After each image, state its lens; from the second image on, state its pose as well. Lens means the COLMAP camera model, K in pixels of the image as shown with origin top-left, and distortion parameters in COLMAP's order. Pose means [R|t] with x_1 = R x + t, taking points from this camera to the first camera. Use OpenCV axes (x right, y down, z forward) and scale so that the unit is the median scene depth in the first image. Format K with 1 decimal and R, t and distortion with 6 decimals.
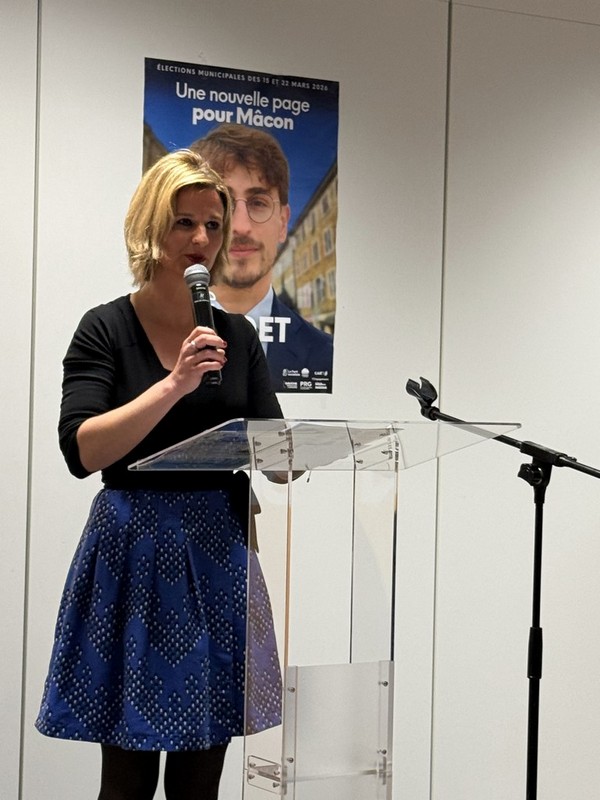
lens RADIAL K [[2119.2, 0, 300.0], [0, 2119.2, 400.0], [0, 0, 1]] dist [0.054915, 0.468877]
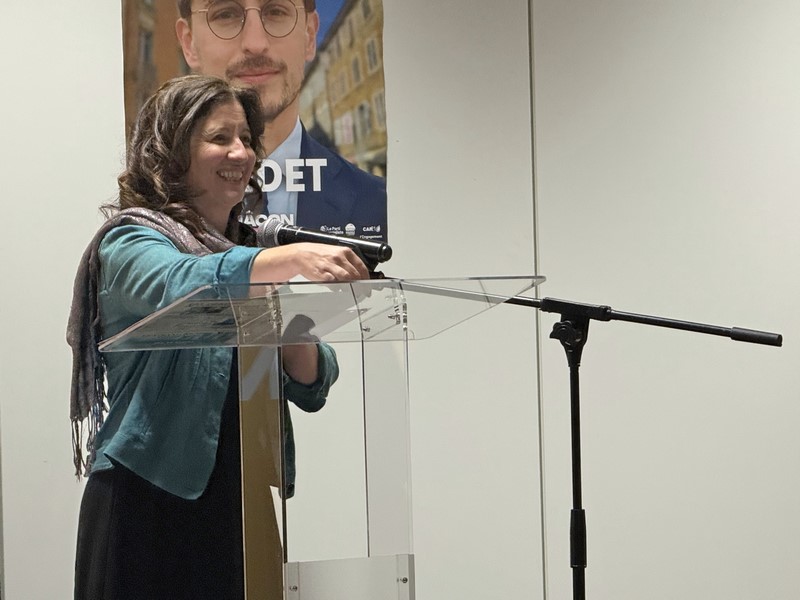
lens RADIAL K [[3641.0, 0, 400.0], [0, 3641.0, 300.0], [0, 0, 1]] dist [-0.036524, 1.579386]
pose [[0.998393, -0.052236, -0.021981, 0.047943], [0.052378, 0.998609, 0.005971, 0.005611], [0.021639, -0.007113, 0.999741, -0.310815]]
